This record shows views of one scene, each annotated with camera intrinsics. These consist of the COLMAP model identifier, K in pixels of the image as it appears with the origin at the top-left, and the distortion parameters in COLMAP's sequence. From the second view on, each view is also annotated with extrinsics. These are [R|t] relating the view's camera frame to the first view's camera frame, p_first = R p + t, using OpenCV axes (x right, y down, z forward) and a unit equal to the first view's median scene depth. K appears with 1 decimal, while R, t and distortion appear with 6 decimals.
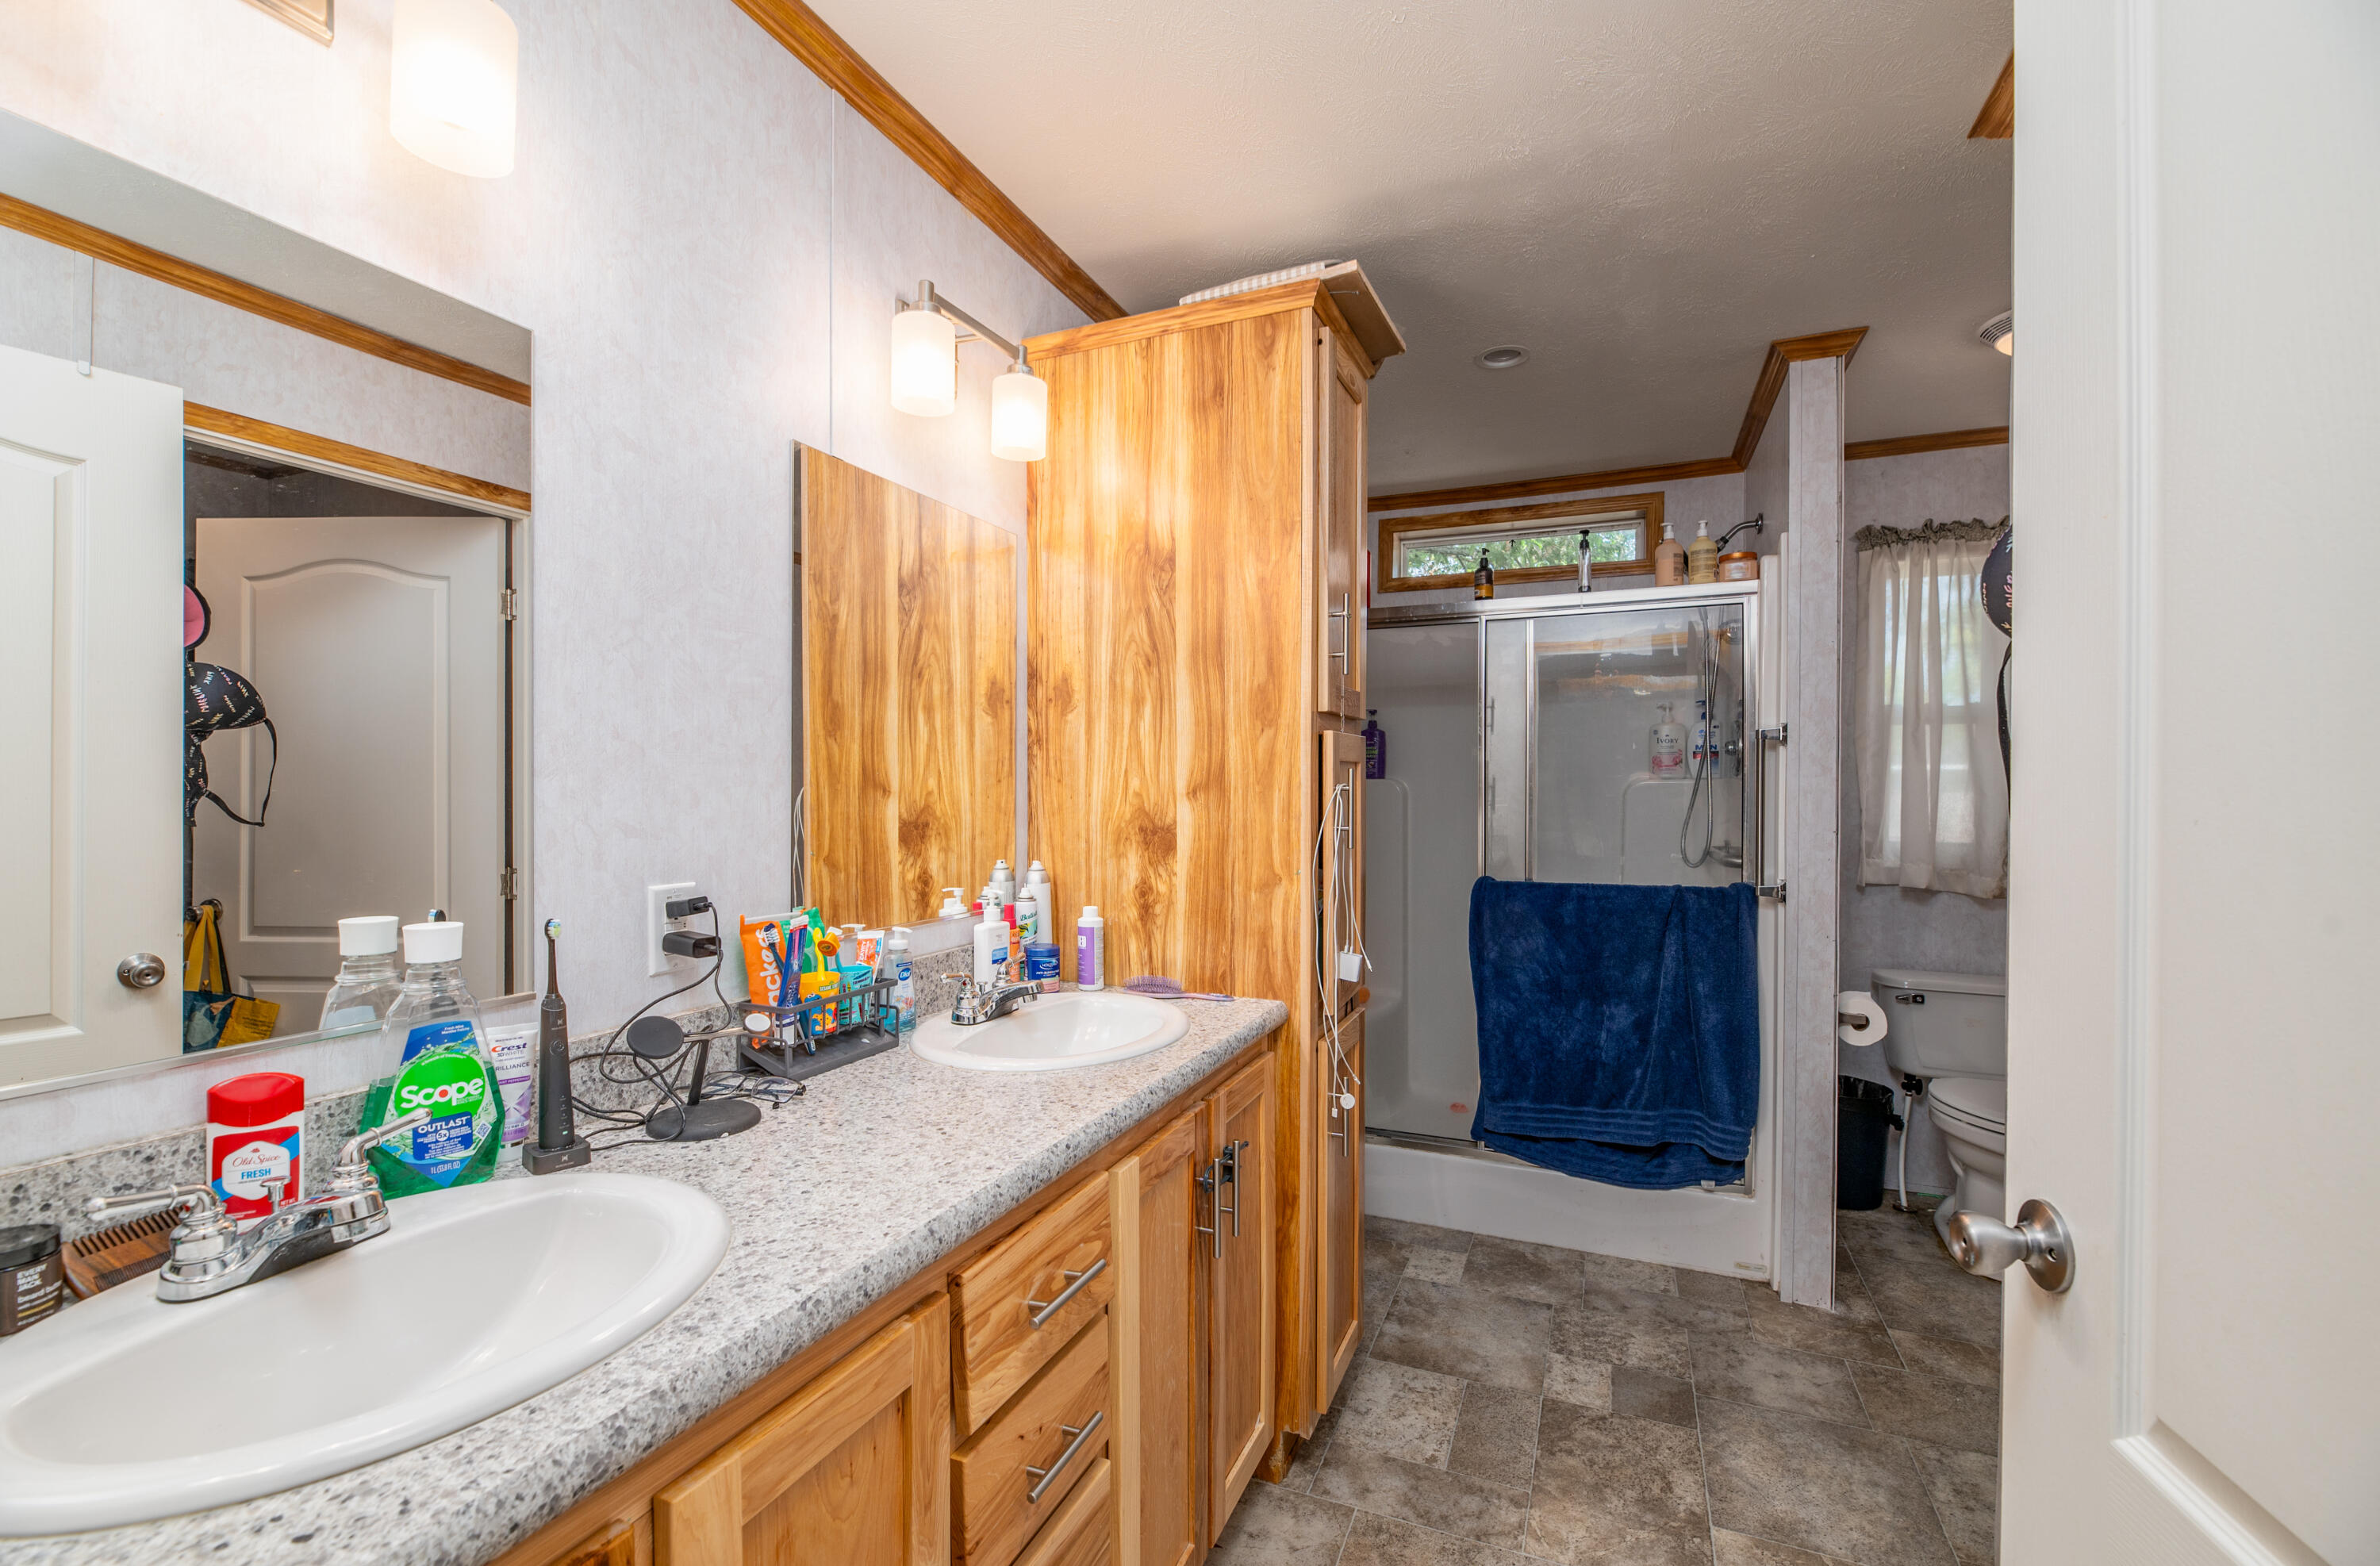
lens RADIAL K [[993.6, 0, 1194.3], [0, 993.6, 791.3], [0, 0, 1]] dist [-0.001781, -0.000465]
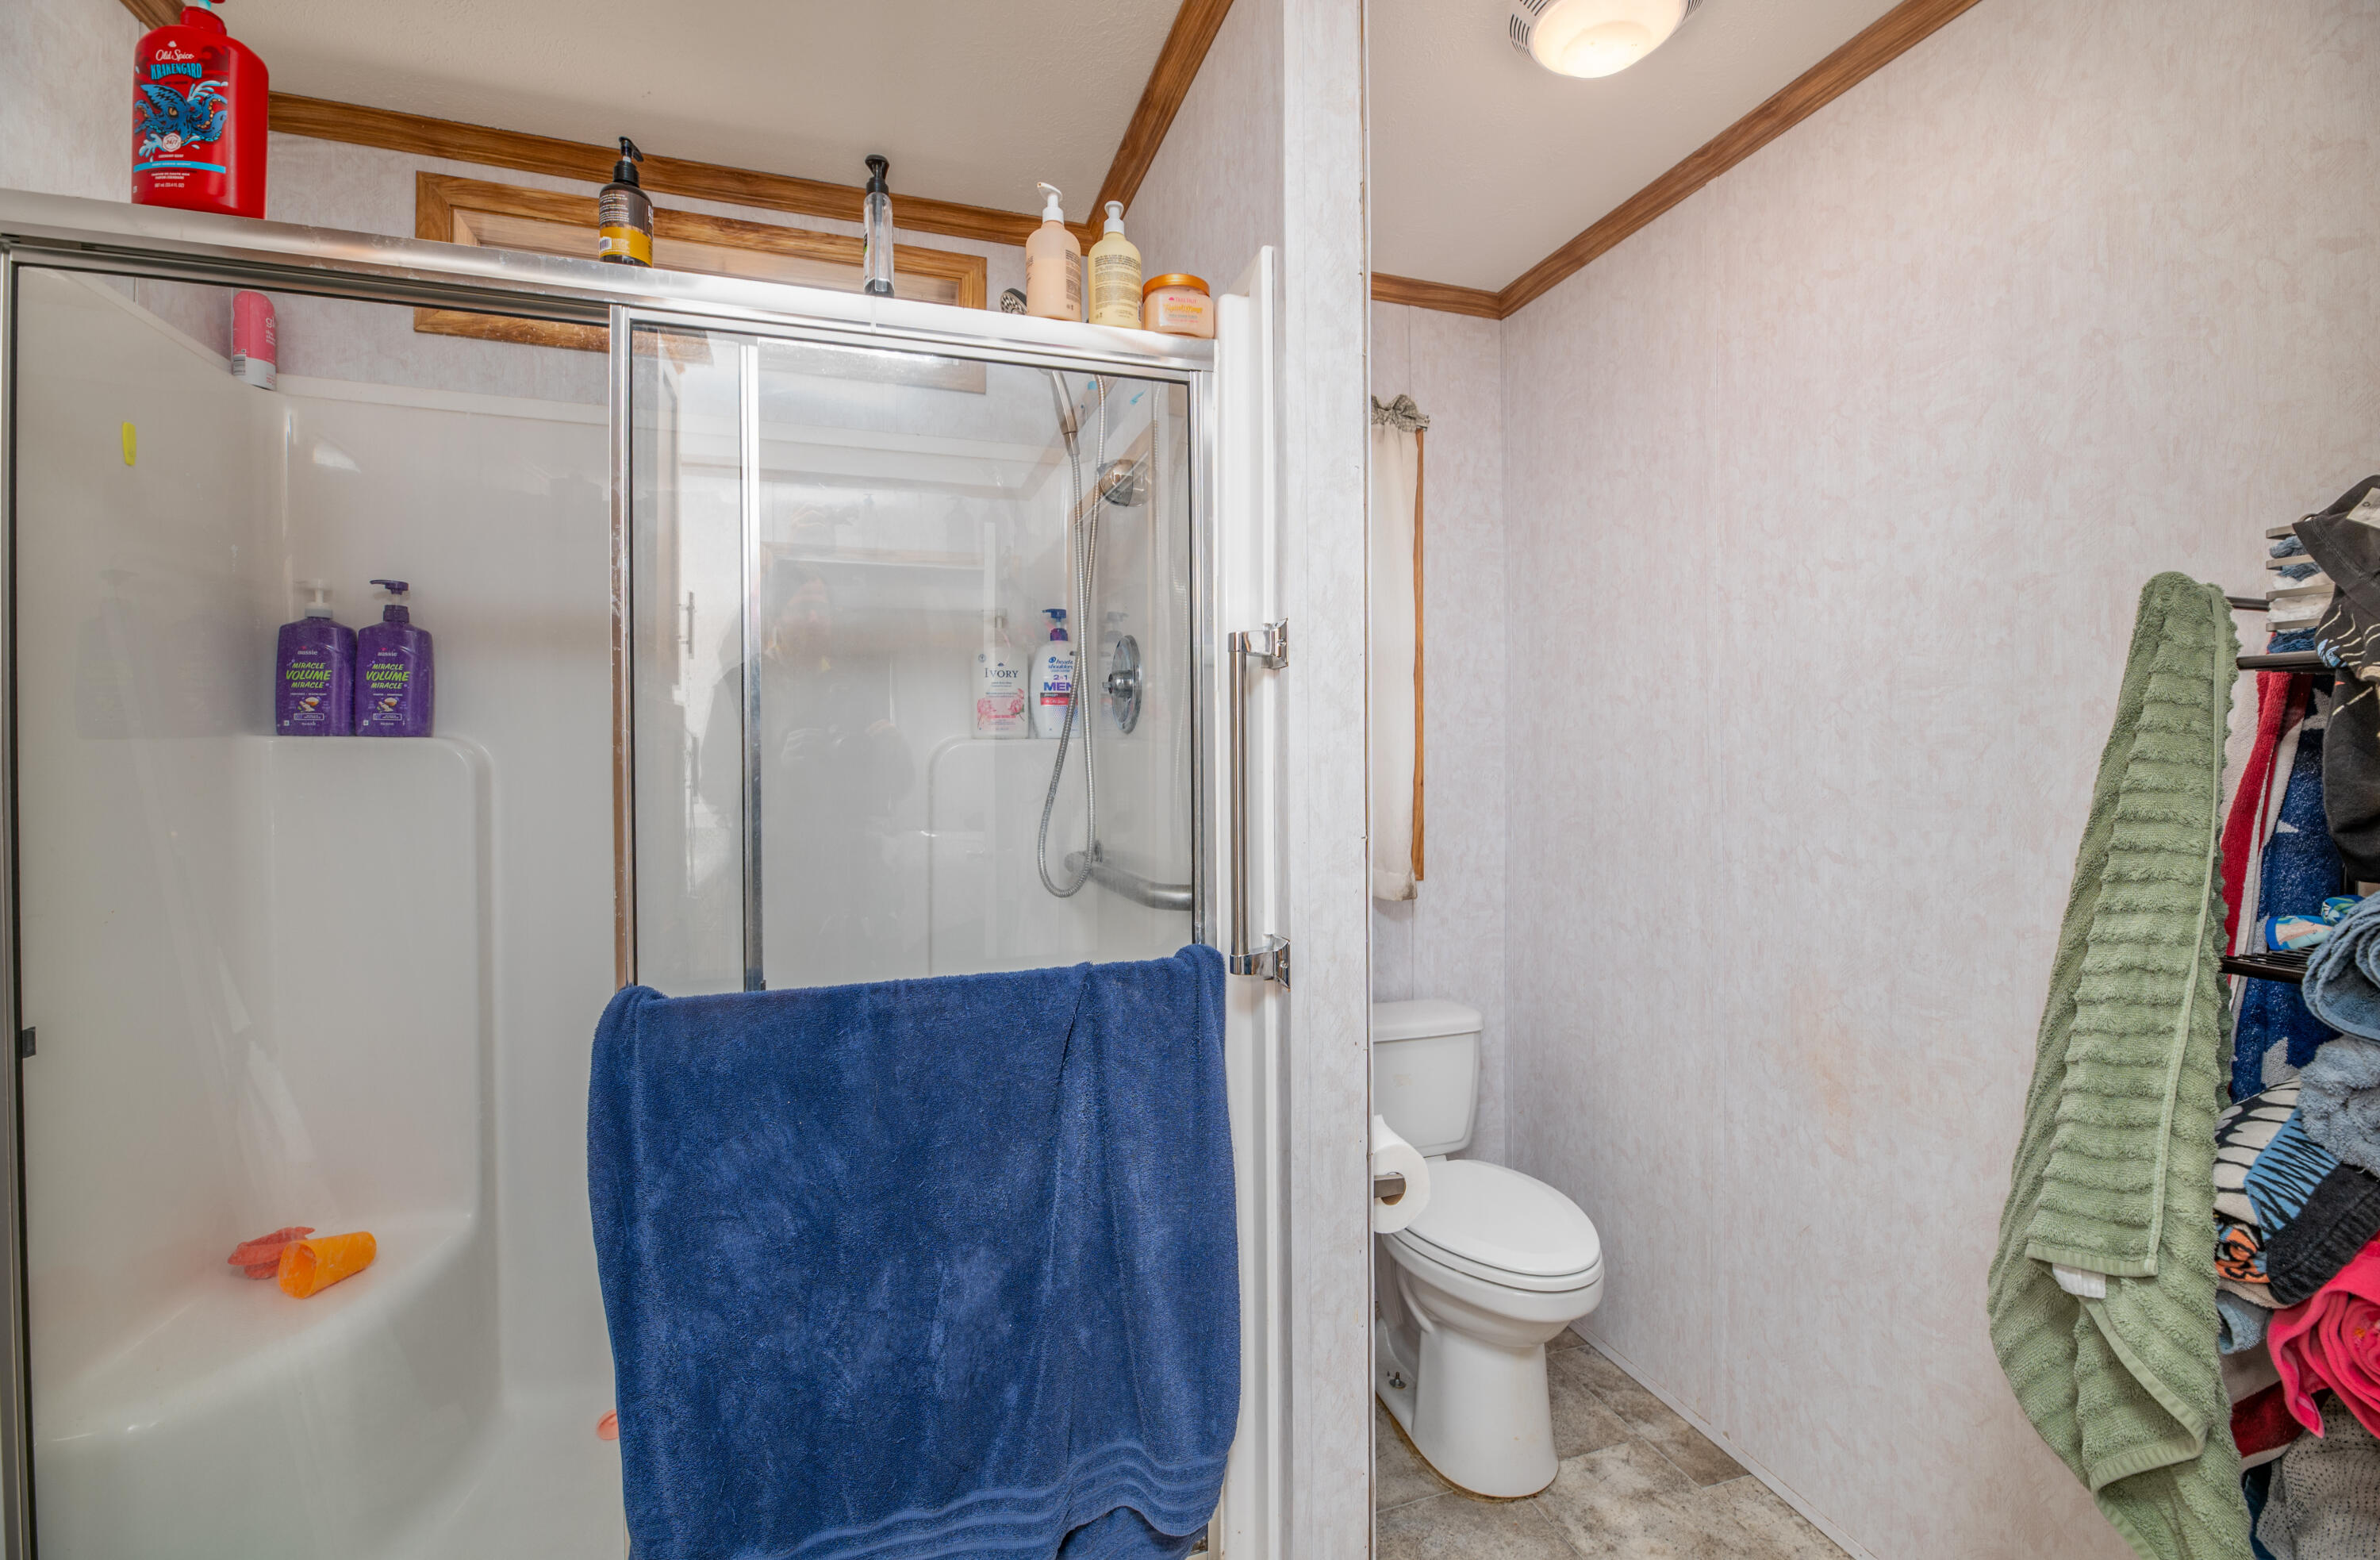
lens RADIAL K [[926.5, 0, 1149.7], [0, 926.5, 762.2], [0, 0, 1]] dist [-0.007497, -0.000027]
pose [[0.756204, -0.009178, 0.654272, 0.303619], [0.008982, 0.999953, 0.003646, 0.000114], [-0.654275, 0.003120, 0.756251, 0.867818]]
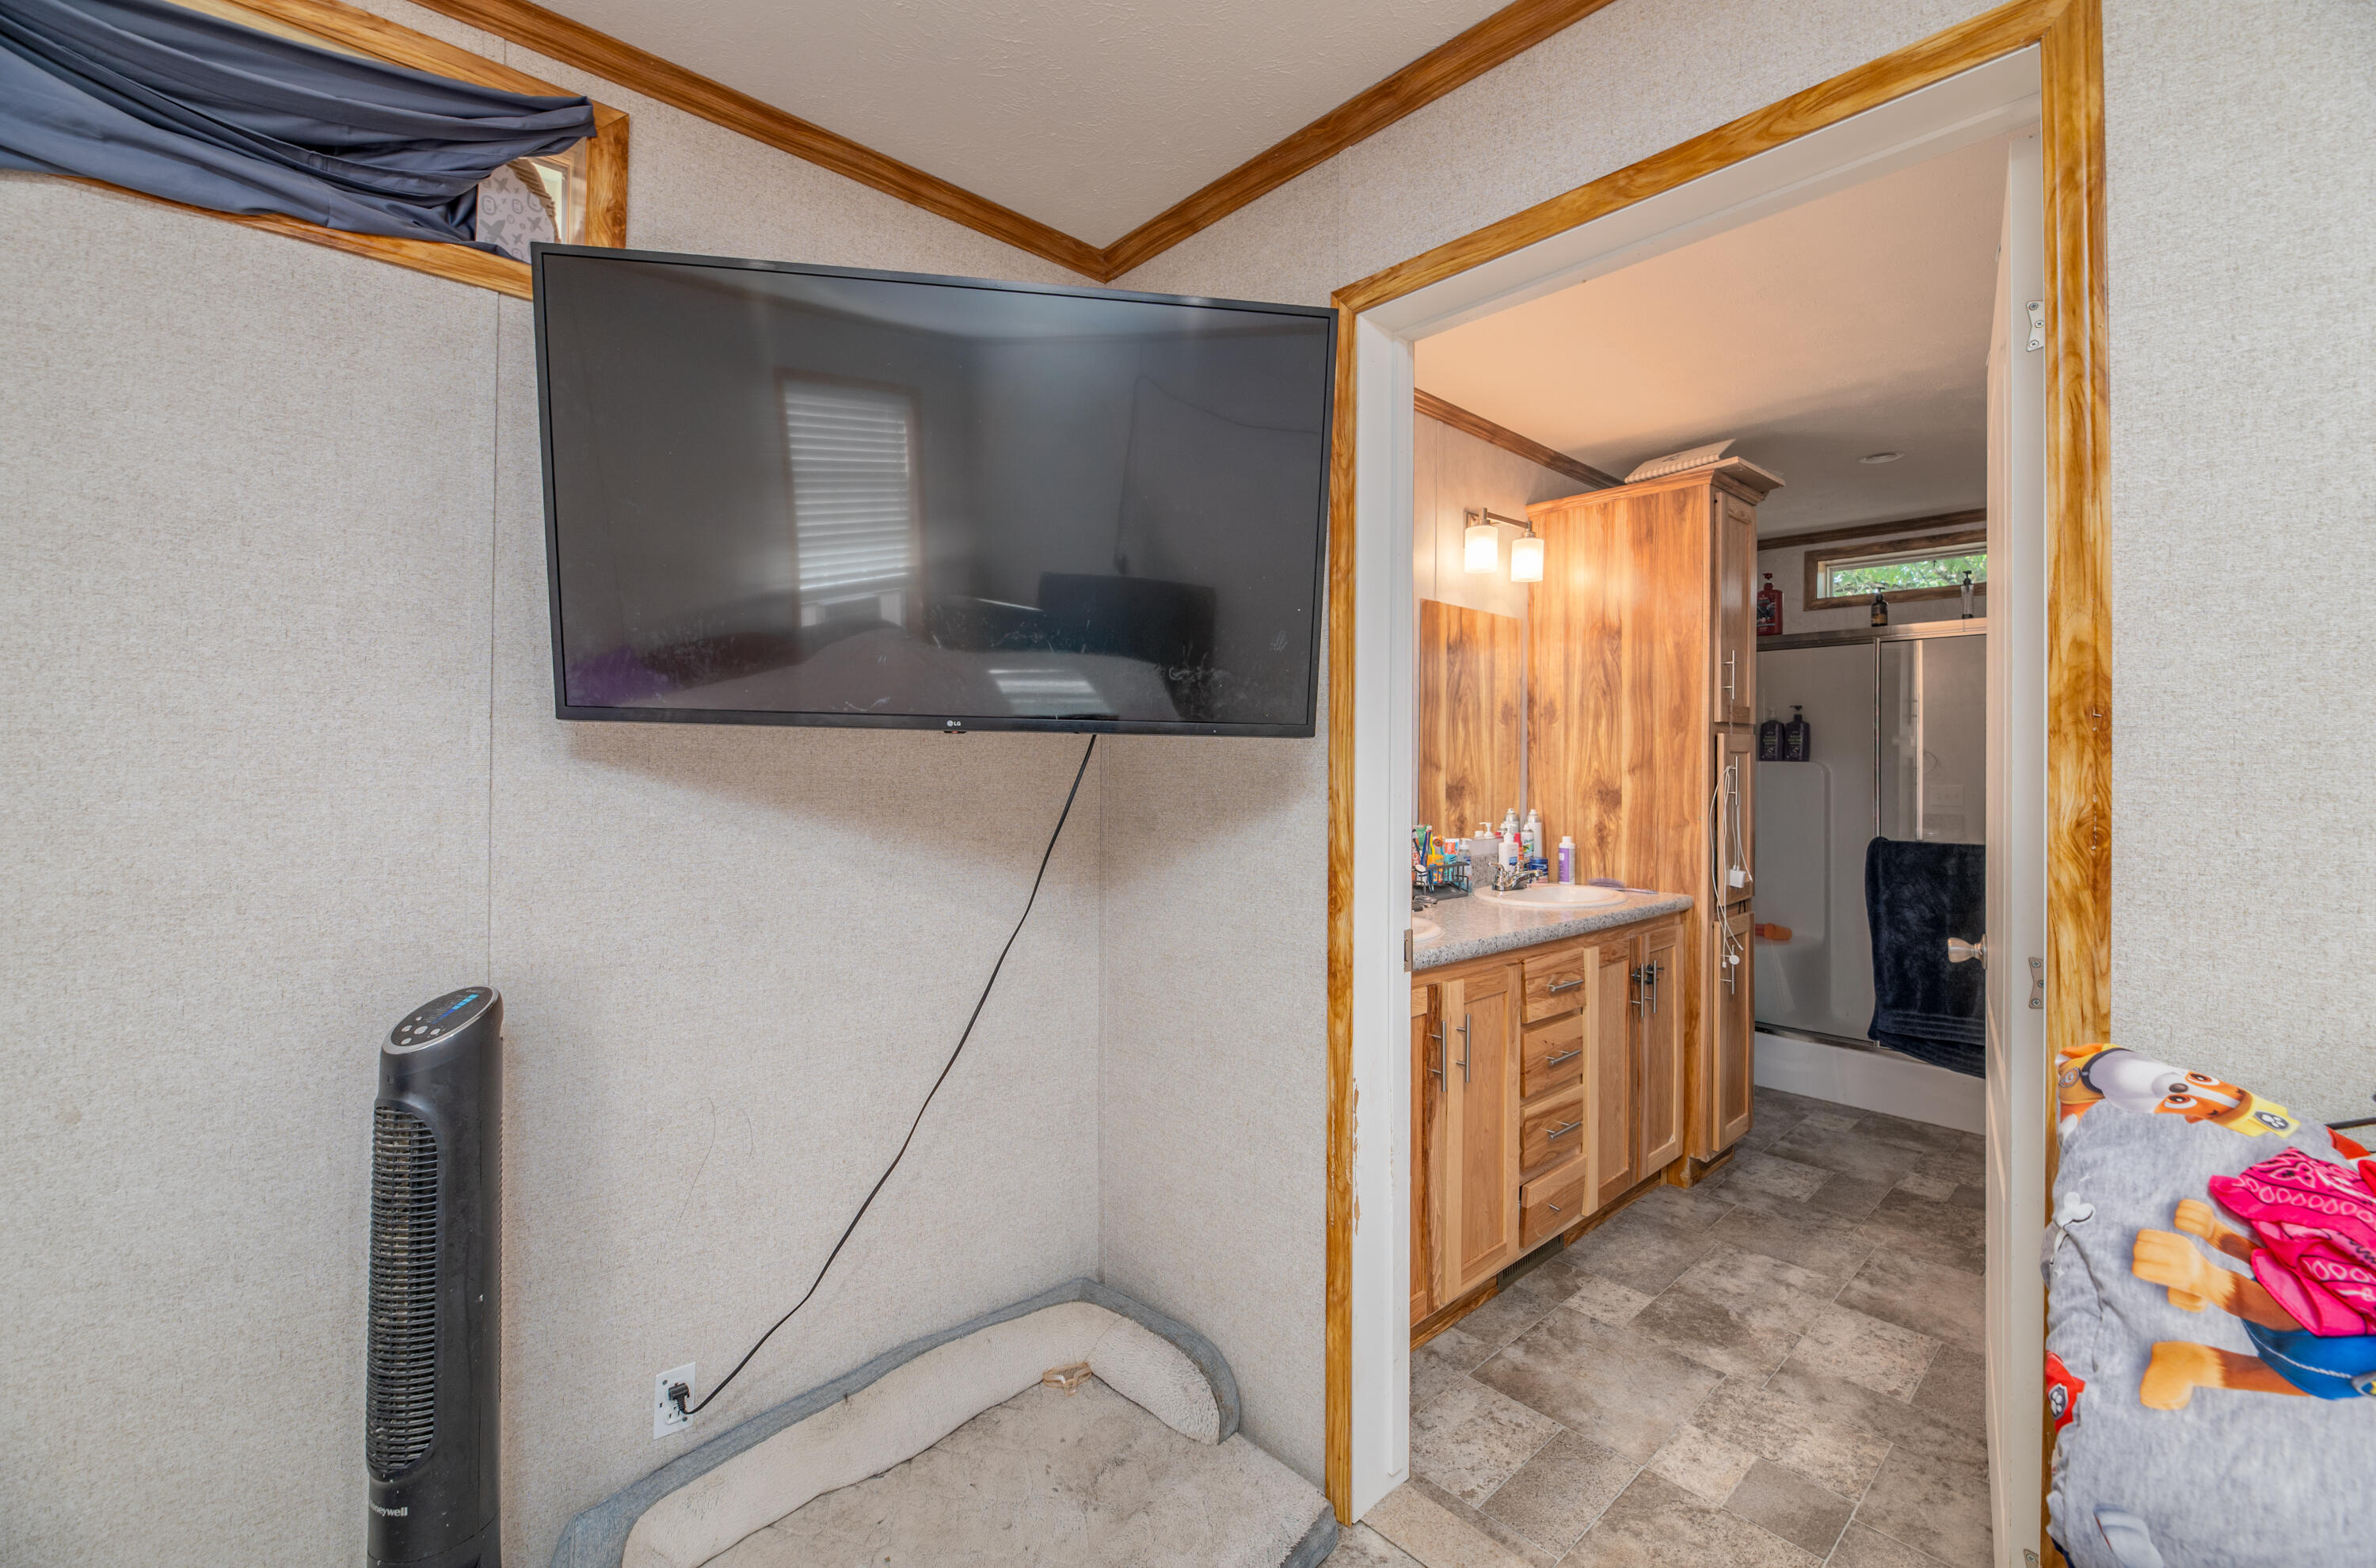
lens RADIAL K [[1003.9, 0, 1196.3], [0, 1003.9, 759.4], [0, 0, 1]] dist [-0.002387, -0.000336]
pose [[0.909606, 0.004375, -0.415449, 0.031752], [-0.008827, 0.999922, -0.008797, 0.004420], [0.415378, 0.011669, 0.909574, -0.826245]]
